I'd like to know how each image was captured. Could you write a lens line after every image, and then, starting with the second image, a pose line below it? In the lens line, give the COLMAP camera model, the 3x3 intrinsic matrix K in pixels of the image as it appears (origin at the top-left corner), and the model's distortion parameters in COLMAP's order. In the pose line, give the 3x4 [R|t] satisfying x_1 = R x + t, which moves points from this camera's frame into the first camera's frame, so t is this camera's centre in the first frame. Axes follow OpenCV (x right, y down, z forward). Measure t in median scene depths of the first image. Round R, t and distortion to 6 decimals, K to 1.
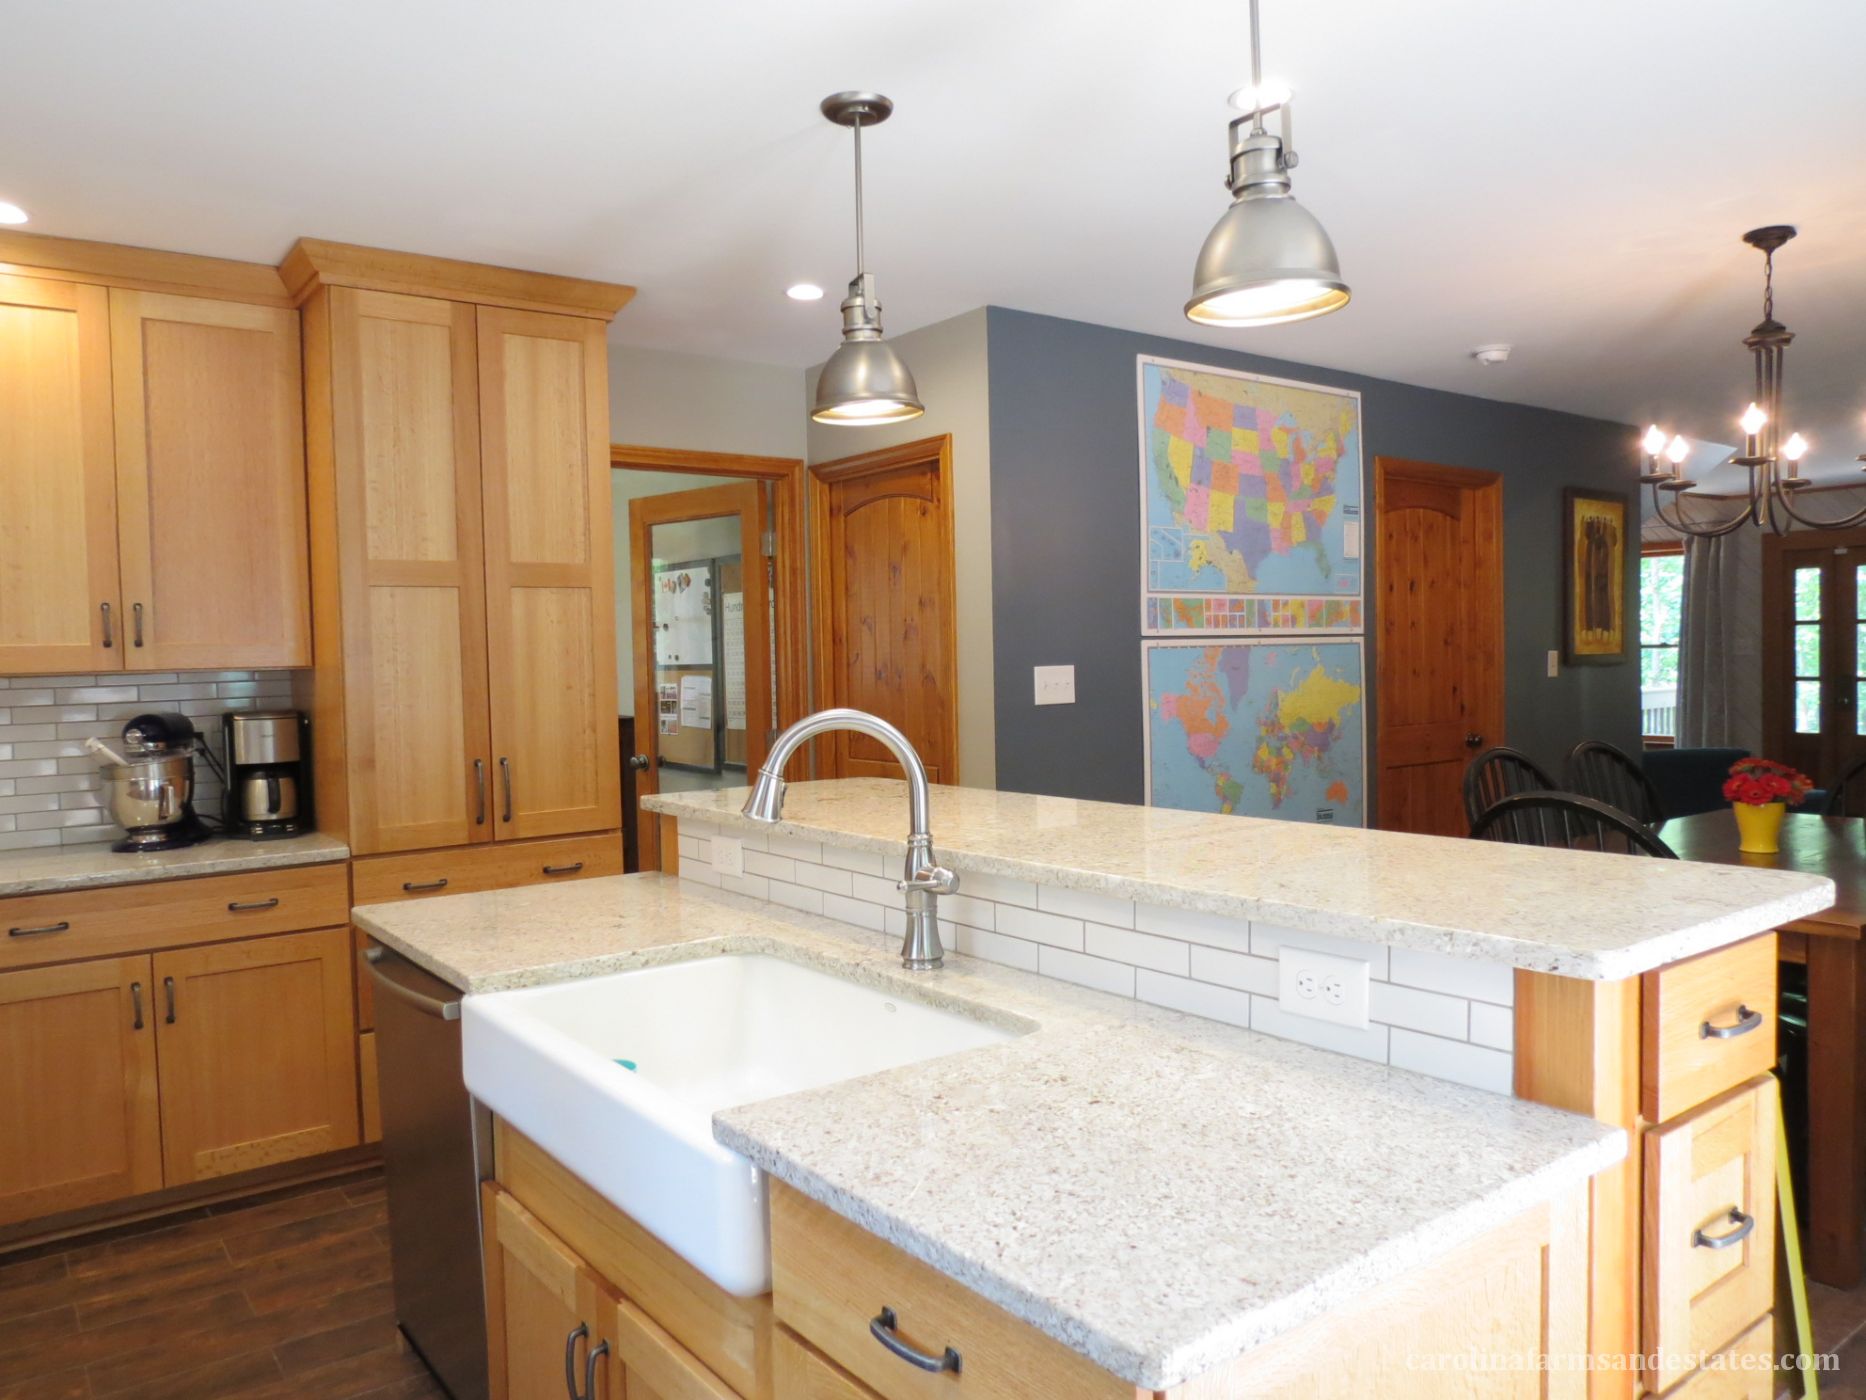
lens RADIAL K [[1366.6, 0, 933.0], [0, 1366.6, 700.0], [0, 0, 1]] dist [-0.024558, 0.006704]
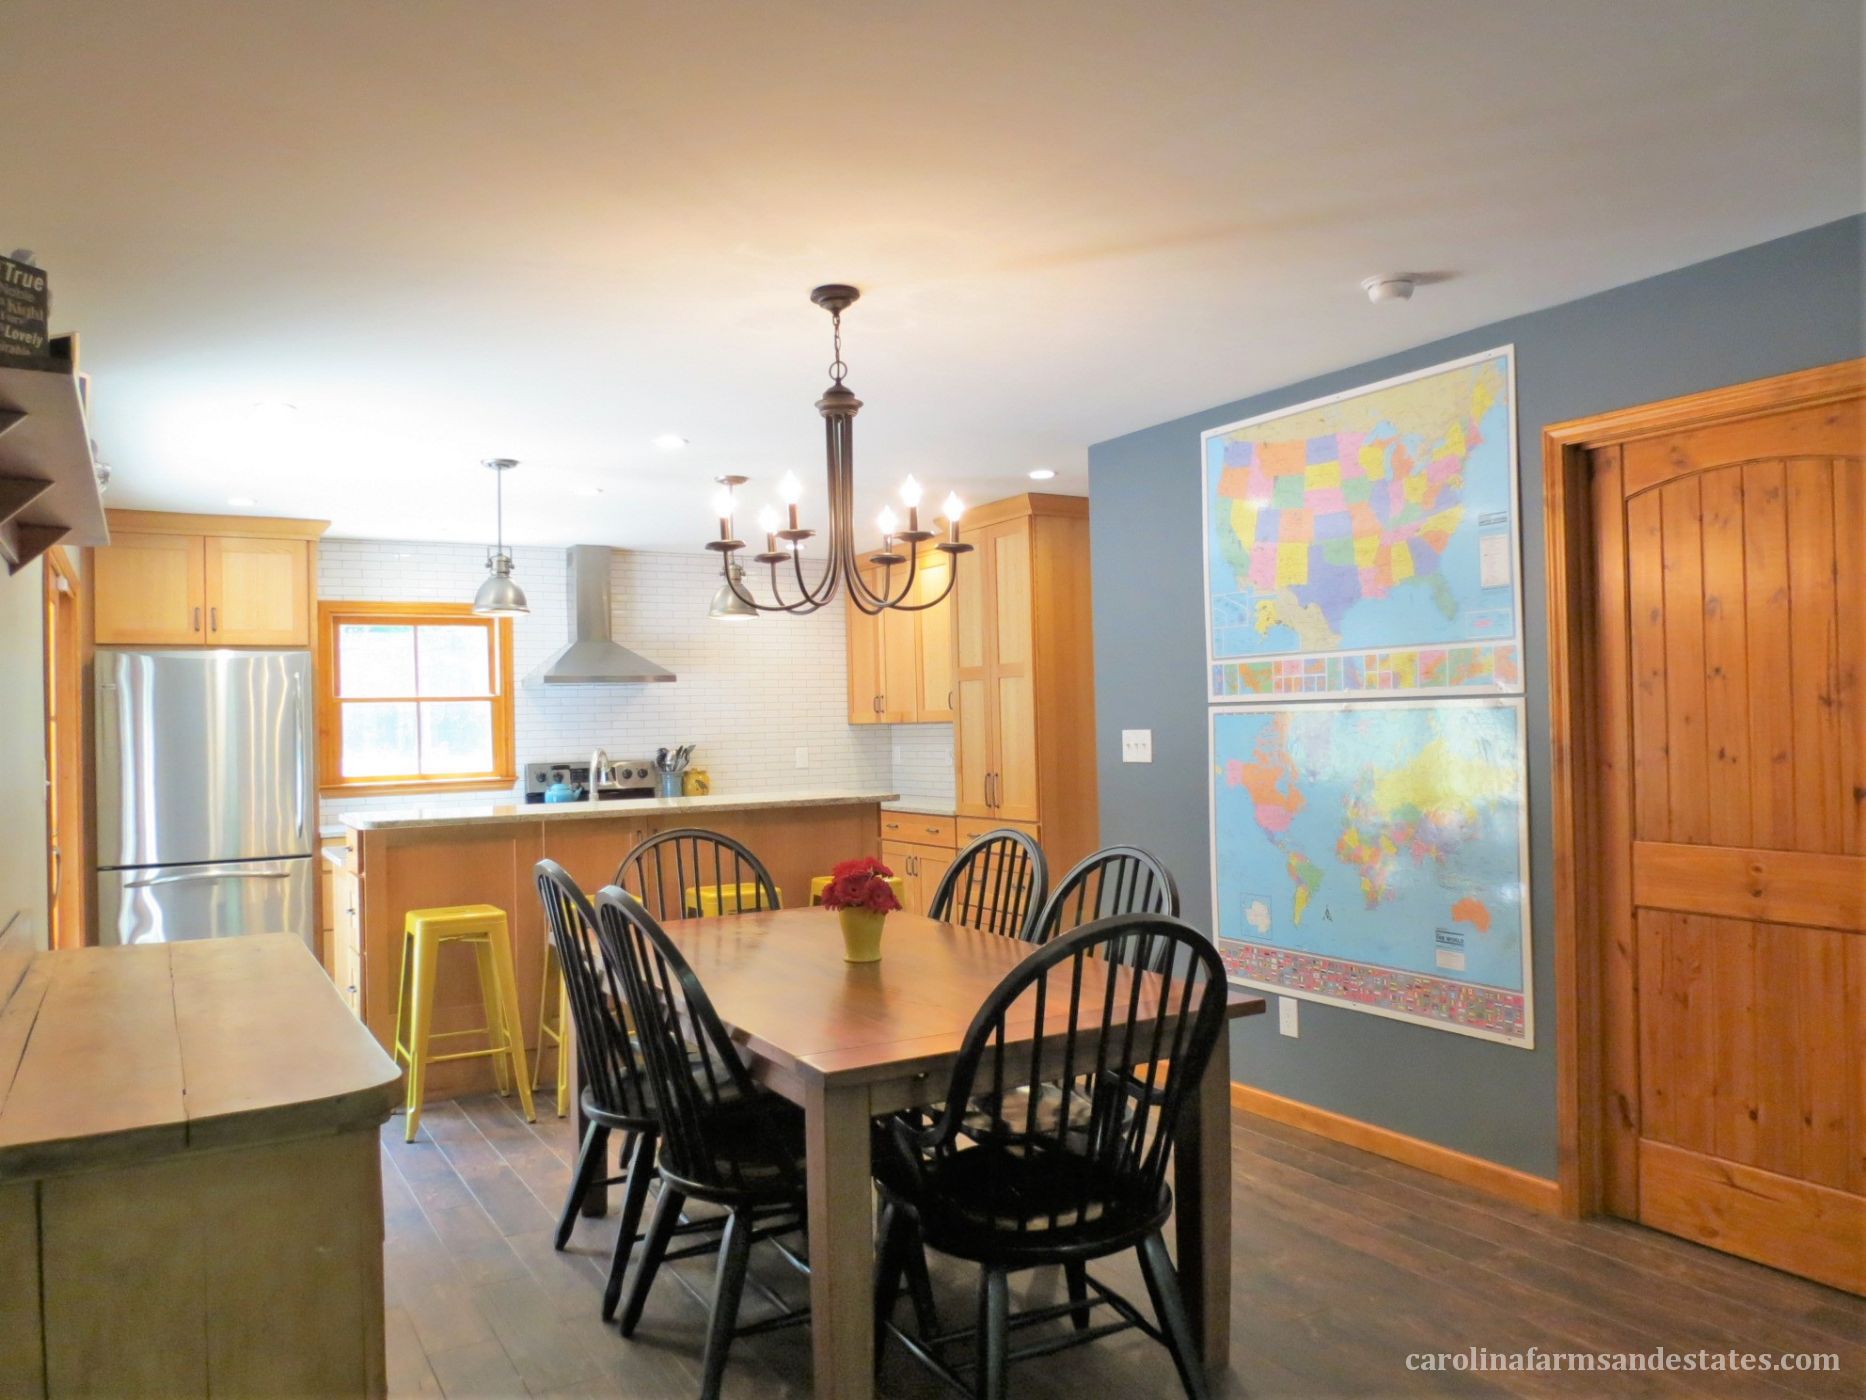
lens RADIAL K [[1366.6, 0, 933.0], [0, 1366.6, 700.0], [0, 0, 1]] dist [-0.024558, 0.006704]
pose [[-0.132191, 0.008999, -0.991183, 1.077721], [-0.009684, 0.999899, 0.010370, -0.051661], [0.991177, 0.010969, -0.132090, 0.833195]]
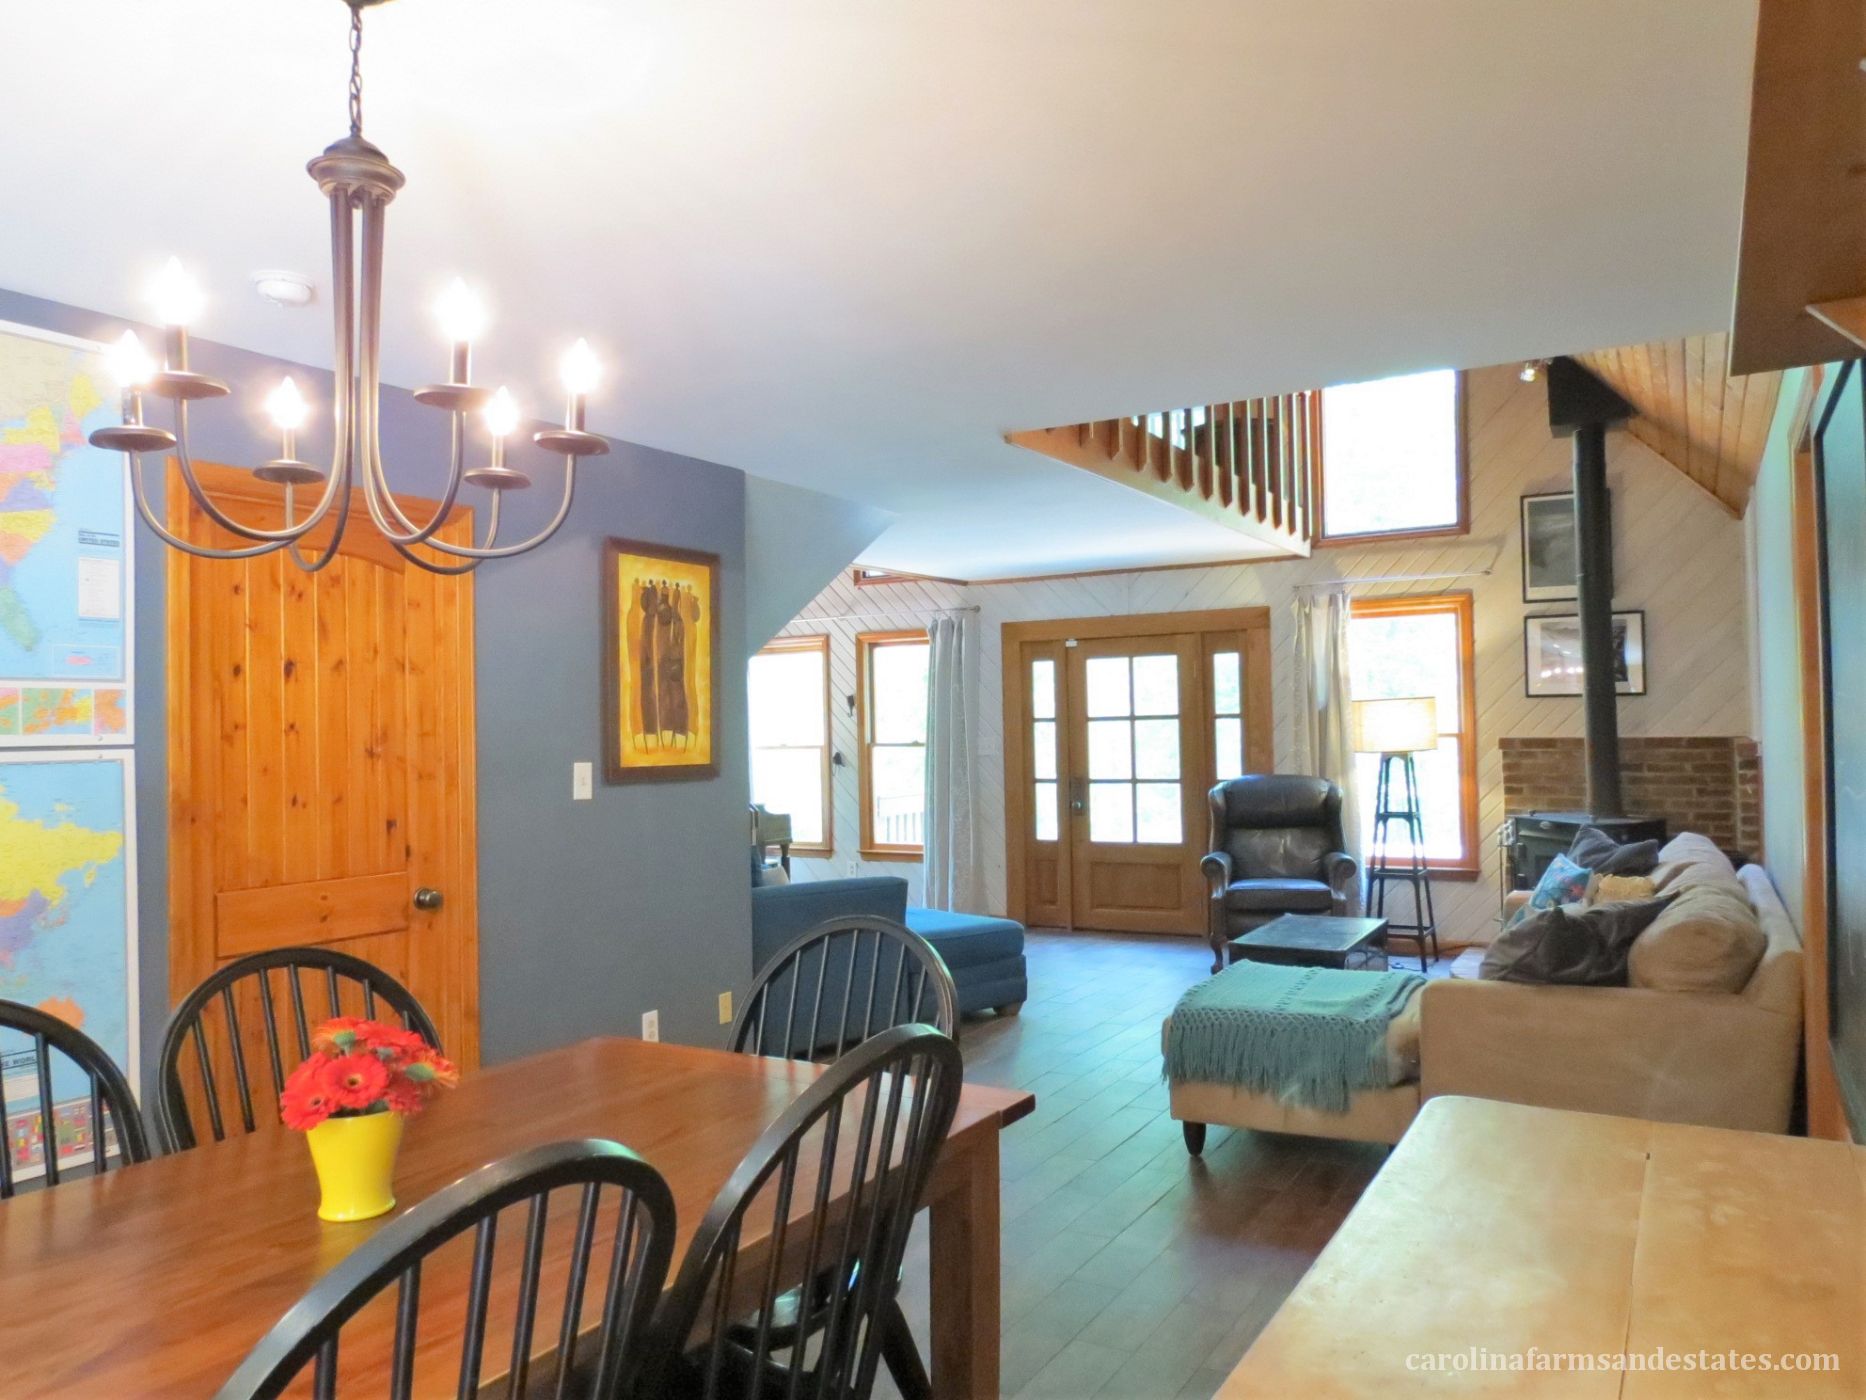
lens RADIAL K [[1366.6, 0, 933.0], [0, 1366.6, 700.0], [0, 0, 1]] dist [-0.024558, 0.006704]
pose [[0.925382, 0.007280, 0.378965, 0.434606], [0.018182, 0.997812, -0.063567, -0.024647], [-0.378599, 0.065714, 0.923225, 0.323931]]
